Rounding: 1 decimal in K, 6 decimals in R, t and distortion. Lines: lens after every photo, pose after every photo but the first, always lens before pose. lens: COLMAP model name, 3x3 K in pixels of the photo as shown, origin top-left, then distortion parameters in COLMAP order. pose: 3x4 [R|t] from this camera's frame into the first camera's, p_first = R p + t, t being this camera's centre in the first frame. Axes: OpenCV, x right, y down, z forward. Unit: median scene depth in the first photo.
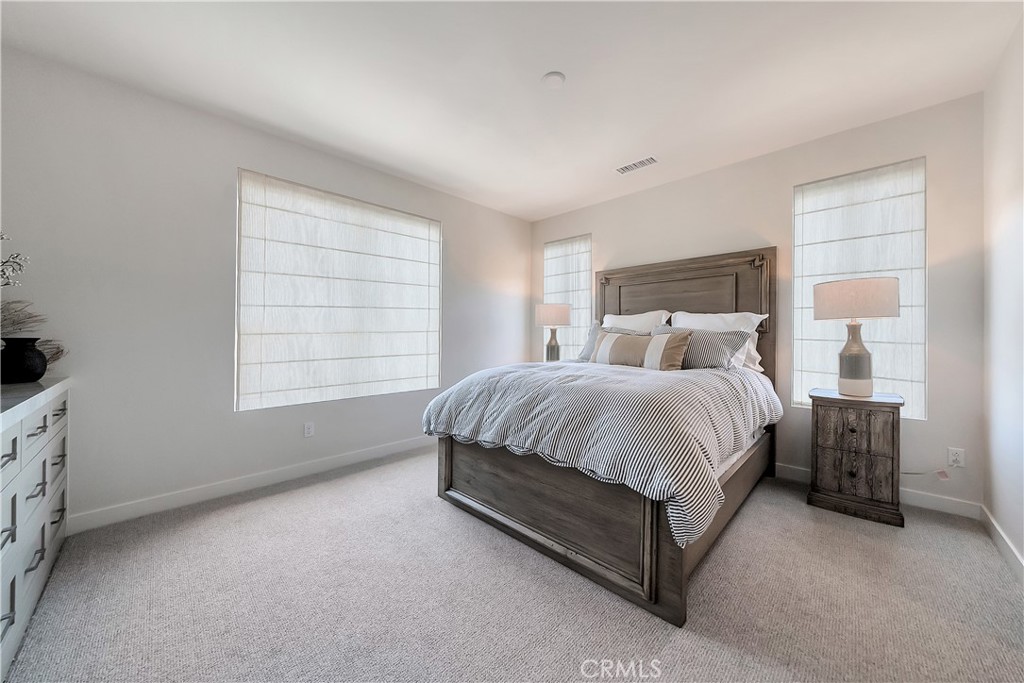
lens RADIAL K [[358.0, 0, 512.8], [0, 358.0, 334.1], [0, 0, 1]] dist [-0.003900, 0.000038]
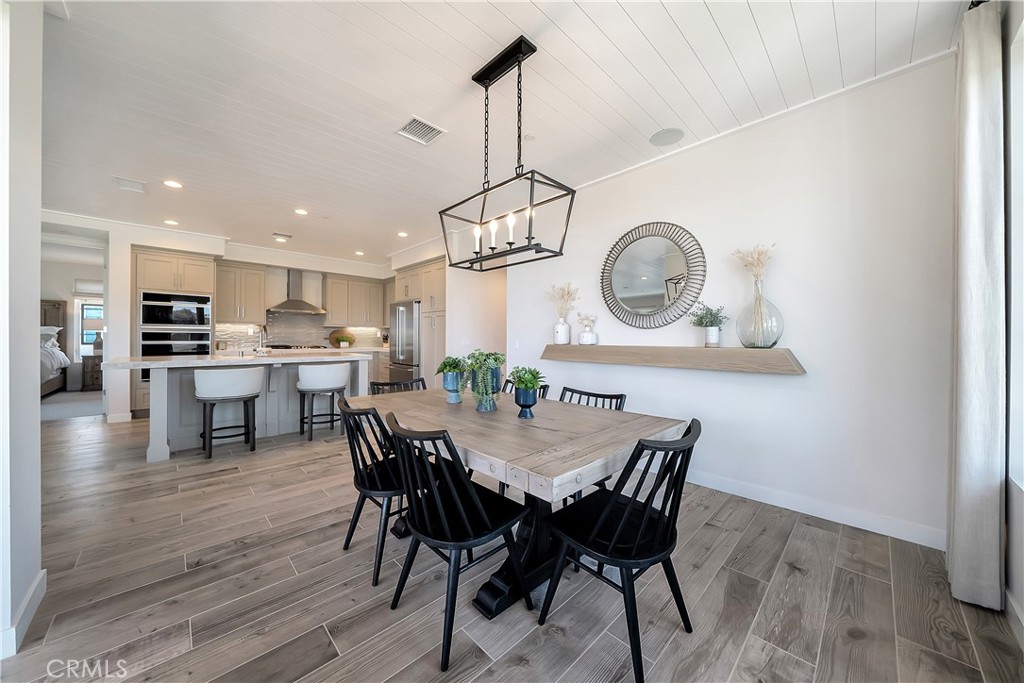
lens RADIAL K [[358.0, 0, 511.5], [0, 358.0, 338.8], [0, 0, 1]] dist [-0.003900, 0.000038]
pose [[0.030903, 0.001401, 0.999521, -1.943636], [0.002648, 0.999995, -0.001484, 0.042129], [-0.999519, 0.002693, 0.030899, -2.570067]]
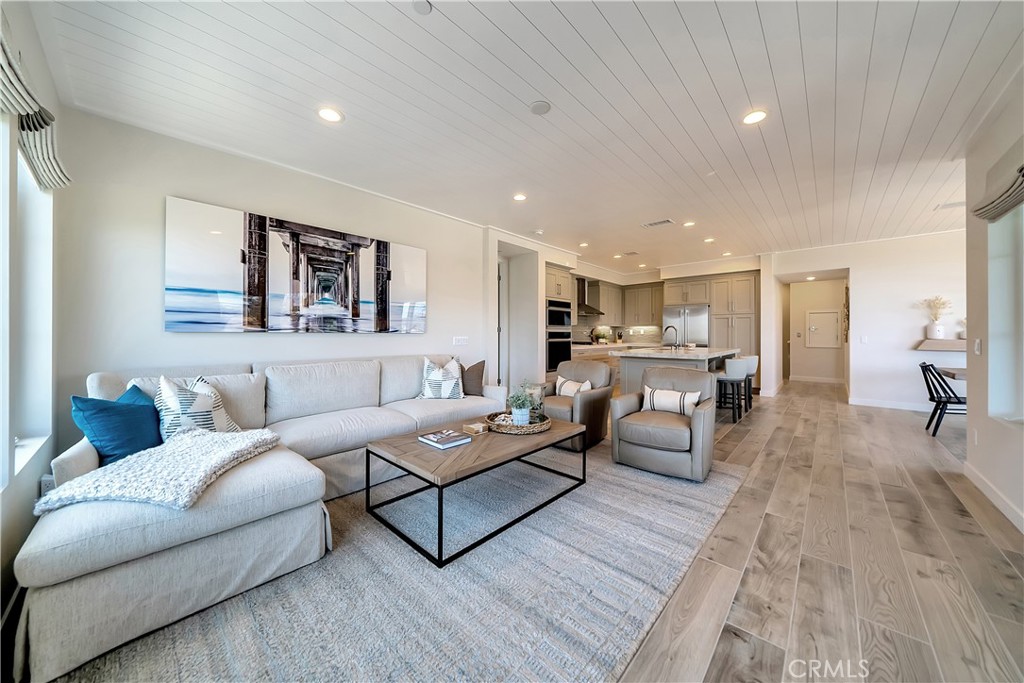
lens RADIAL K [[354.2, 0, 506.9], [0, 354.2, 334.3], [0, 0, 1]] dist [0.000489, 0.000008]
pose [[-0.031119, 0.002832, 0.999512, -2.442971], [0.008552, 0.999960, -0.002567, 0.018864], [-0.999479, 0.008468, -0.031142, -0.153065]]
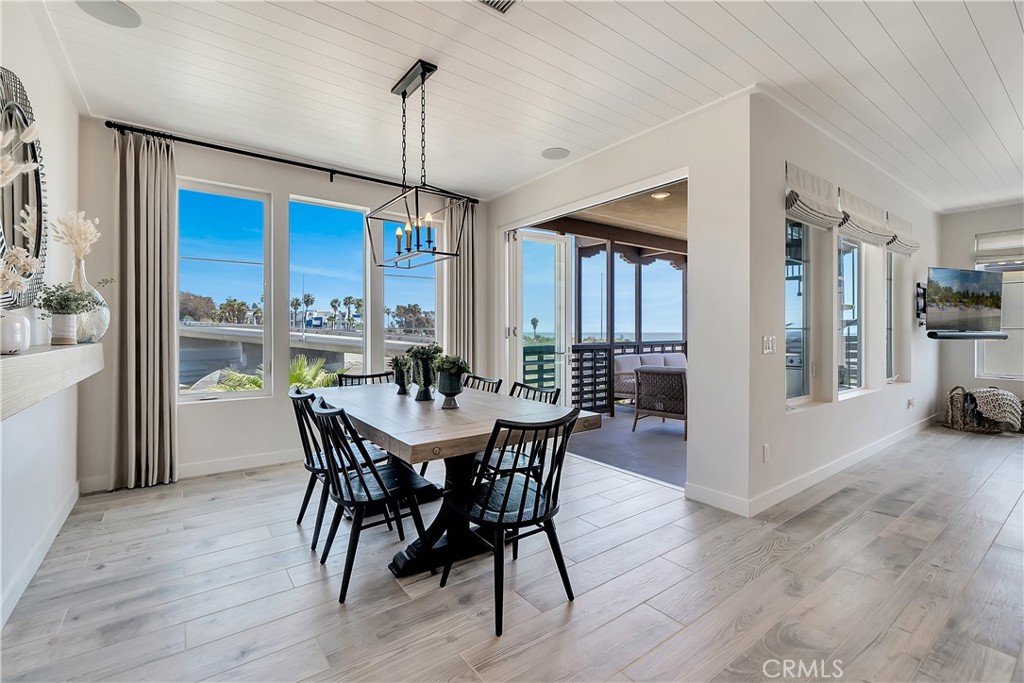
lens RADIAL K [[454.4, 0, 508.8], [0, 454.4, 334.1], [0, 0, 1]] dist [0.008059, 0.000631]
pose [[-0.174061, 0.008654, -0.984697, -0.170799], [-0.007785, 0.999918, 0.010163, 0.027576], [0.984704, 0.009435, -0.173980, -2.032914]]
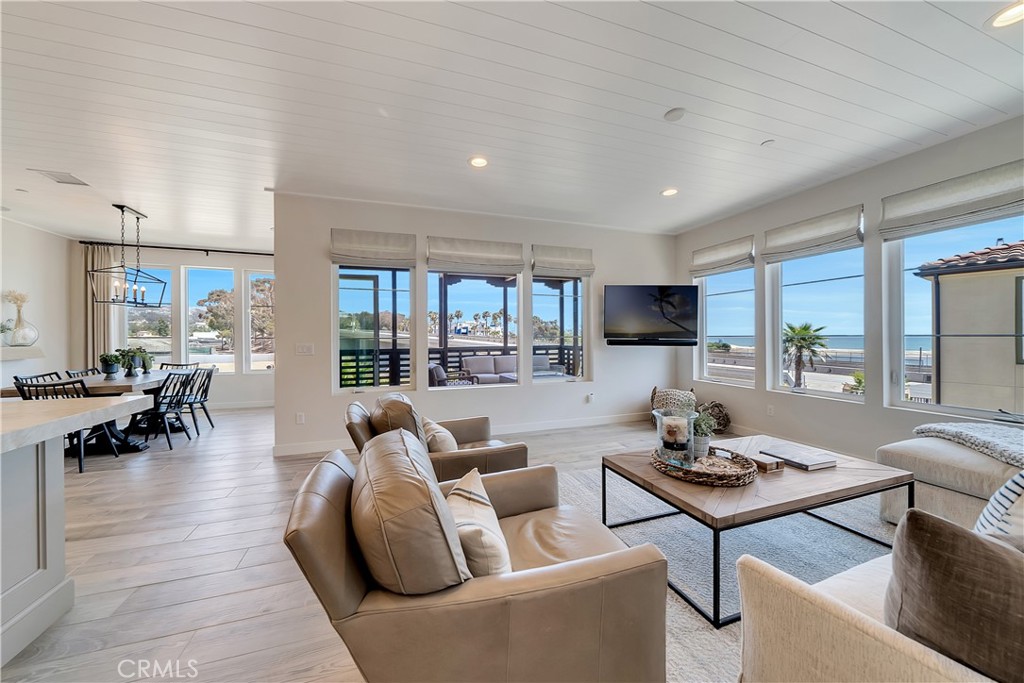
lens RADIAL K [[358.0, 0, 511.8], [0, 358.0, 337.9], [0, 0, 1]] dist [-0.003900, 0.000038]
pose [[-0.443544, 0.004952, -0.896239, -0.469182], [-0.005659, 0.999949, 0.008326, -0.002309], [0.896235, 0.008765, -0.443494, -0.242139]]
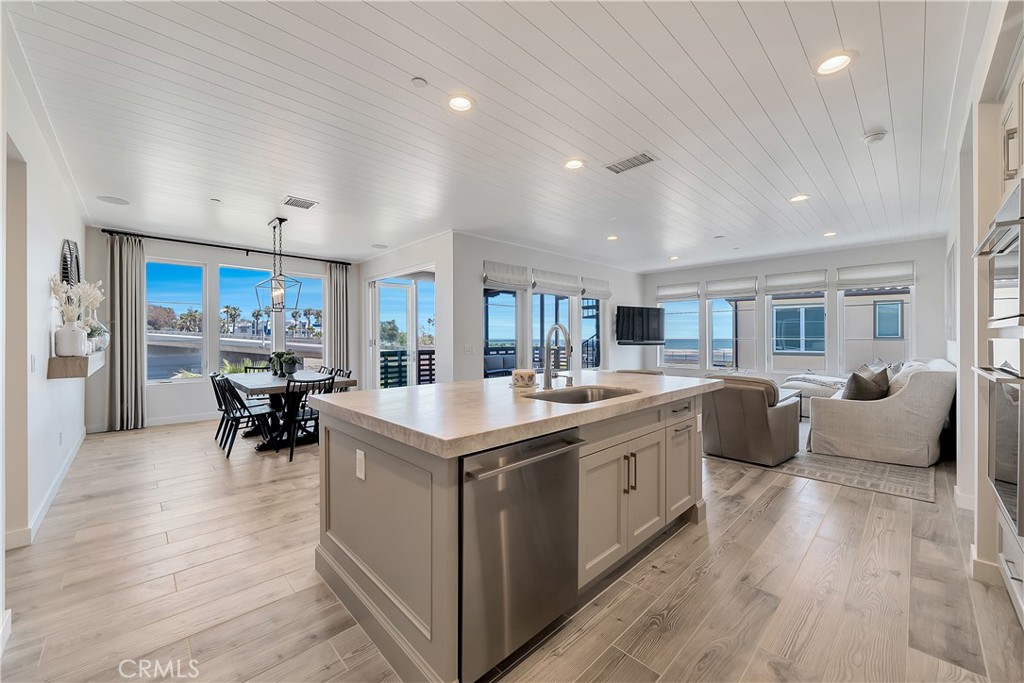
lens RADIAL K [[379.0, 0, 512.4], [0, 379.0, 339.6], [0, 0, 1]] dist [0.006652, -0.000091]
pose [[-0.023456, 0.005748, -0.999708, 0.599225], [-0.005585, 0.999967, 0.005880, -0.005532], [0.999709, 0.005721, -0.023423, -1.288304]]
